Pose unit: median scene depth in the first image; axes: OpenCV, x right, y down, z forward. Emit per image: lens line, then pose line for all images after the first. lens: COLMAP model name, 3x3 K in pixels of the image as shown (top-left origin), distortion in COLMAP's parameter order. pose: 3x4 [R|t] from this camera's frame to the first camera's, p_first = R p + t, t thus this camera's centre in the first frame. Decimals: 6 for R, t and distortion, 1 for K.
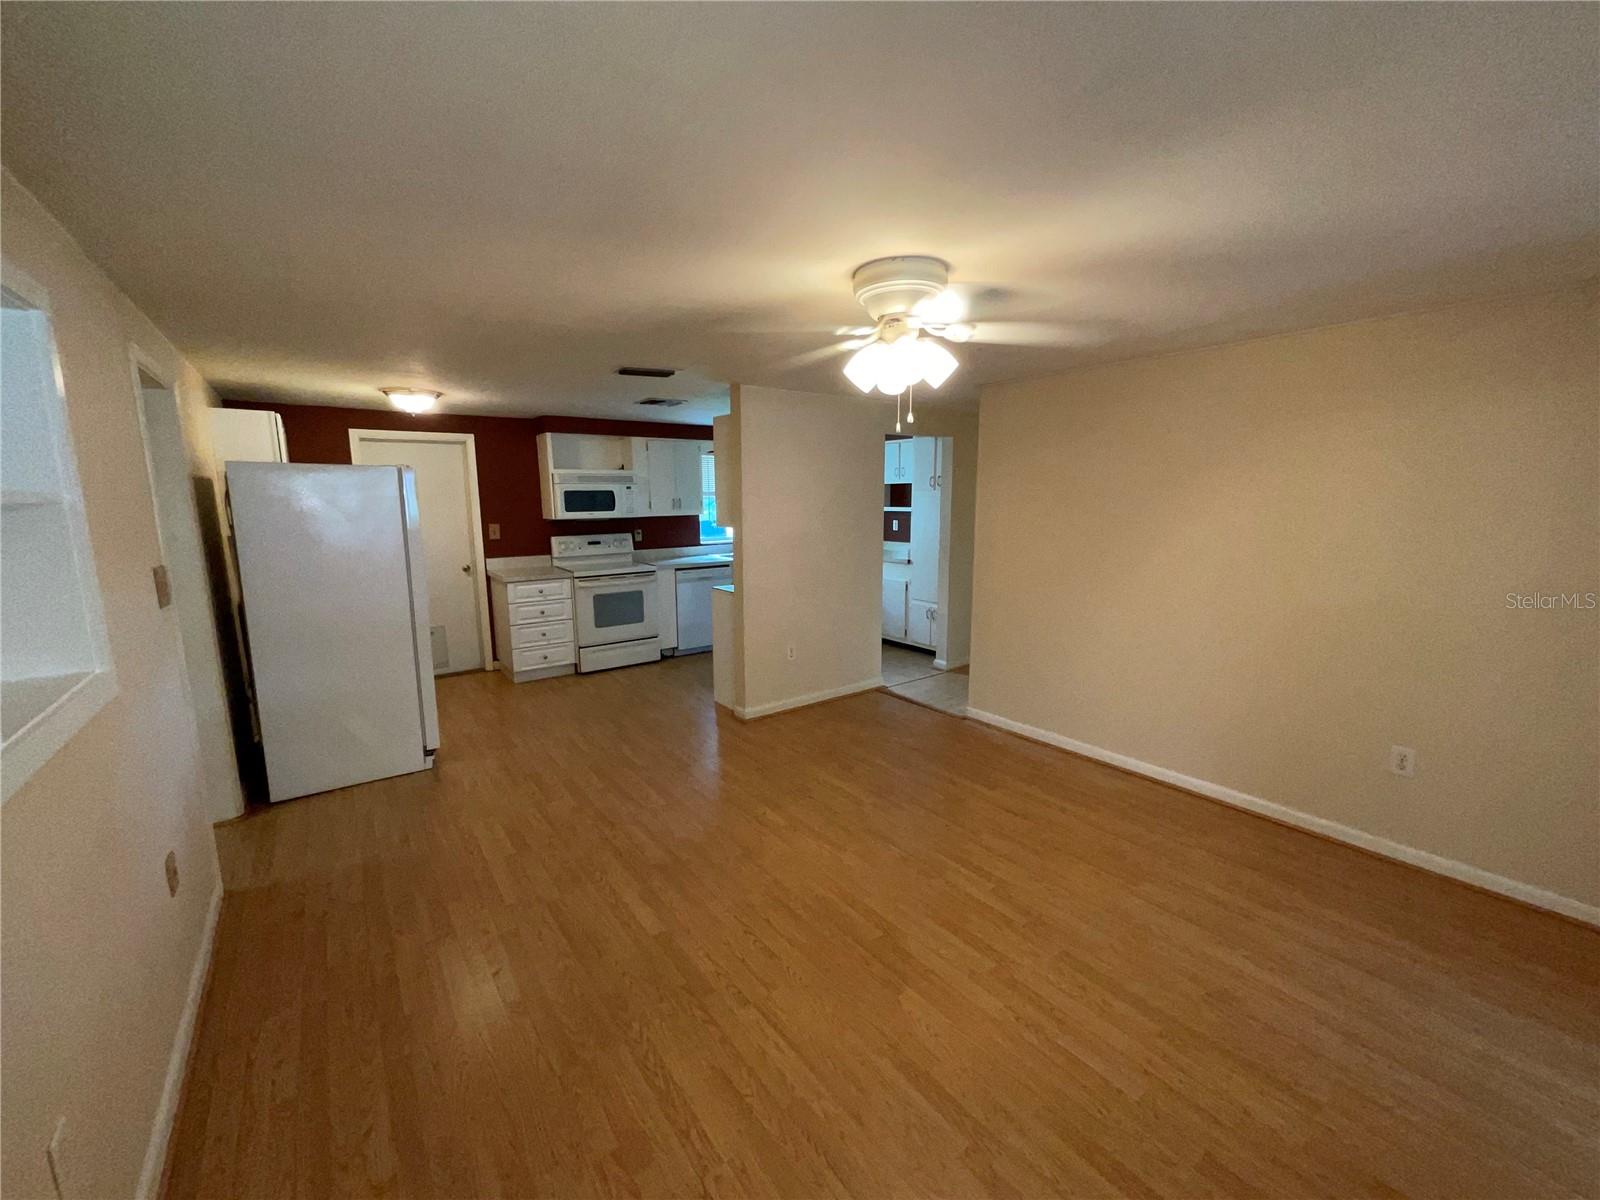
lens RADIAL K [[648.2, 0, 802.7], [0, 648.2, 601.6], [0, 0, 1]] dist [-0.000862, 0.001049]
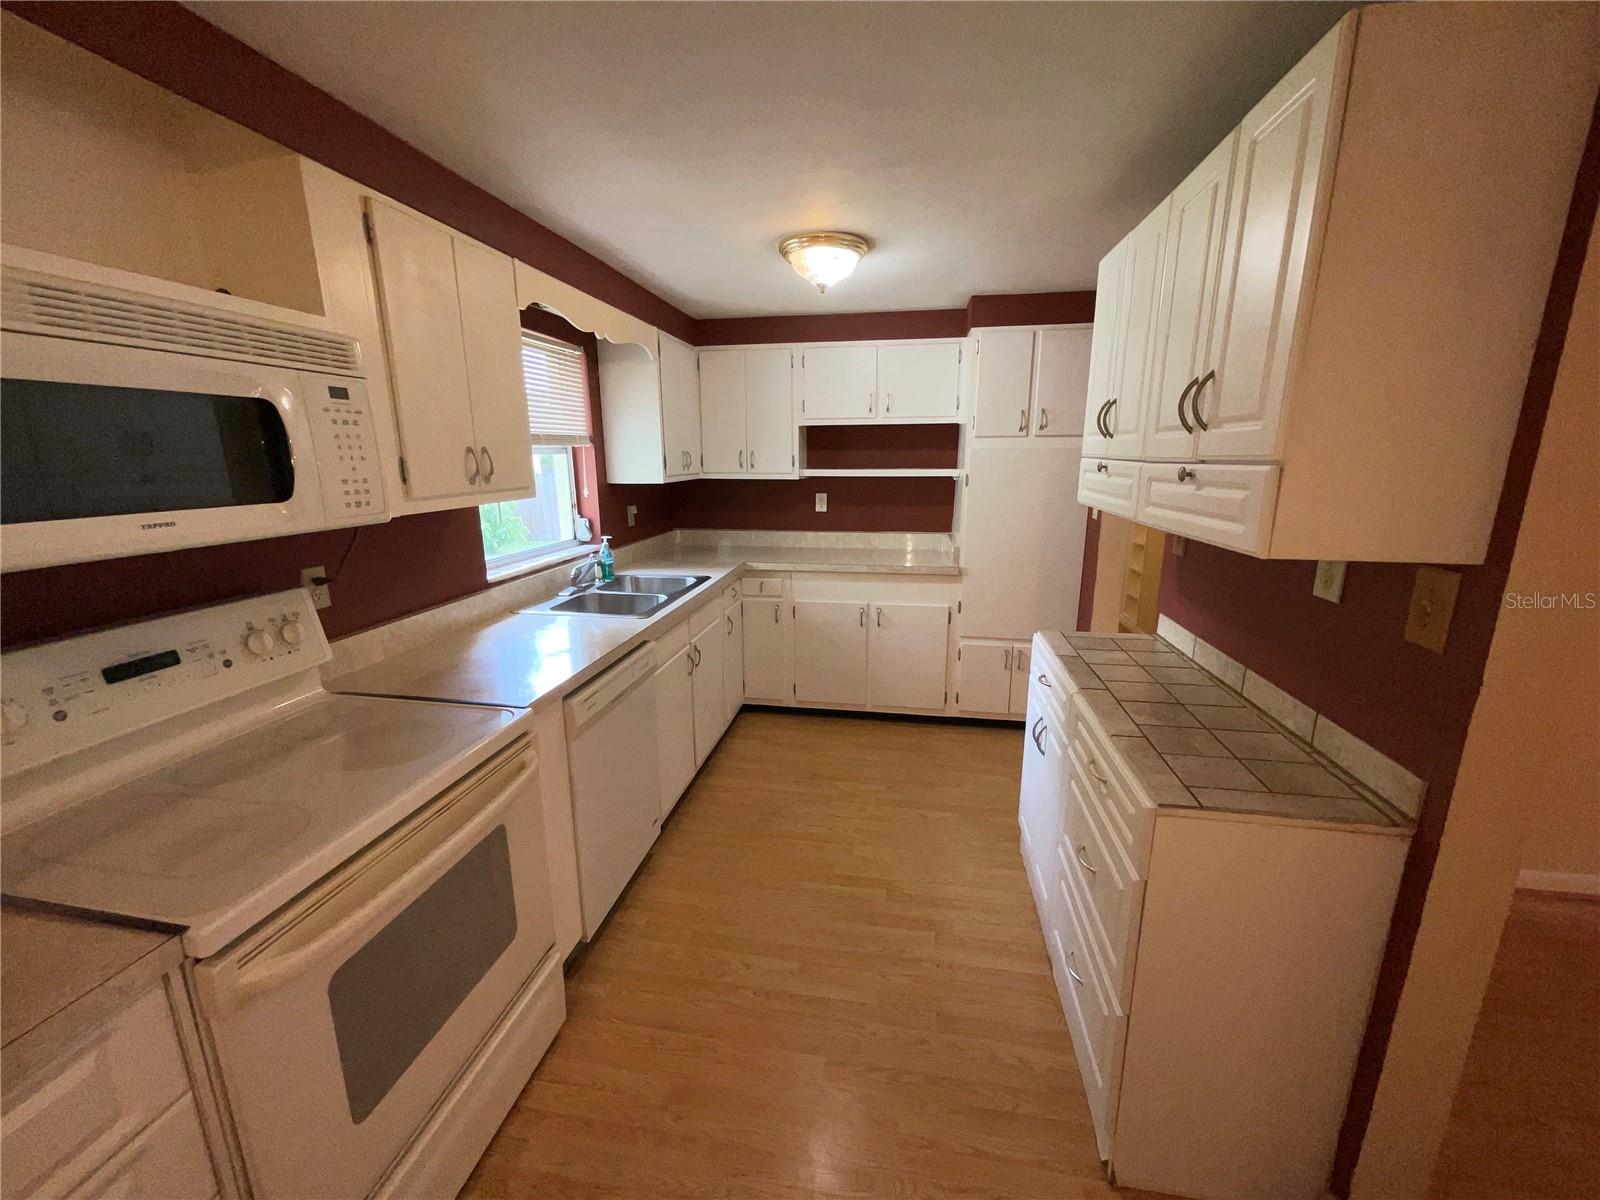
lens RADIAL K [[648.2, 0, 801.3], [0, 648.2, 599.9], [0, 0, 1]] dist [-0.000862, 0.001049]
pose [[0.722664, -0.146669, 0.675459, -0.332850], [0.110124, 0.989176, 0.096970, -0.116685], [-0.682370, 0.004308, 0.730994, 0.775748]]
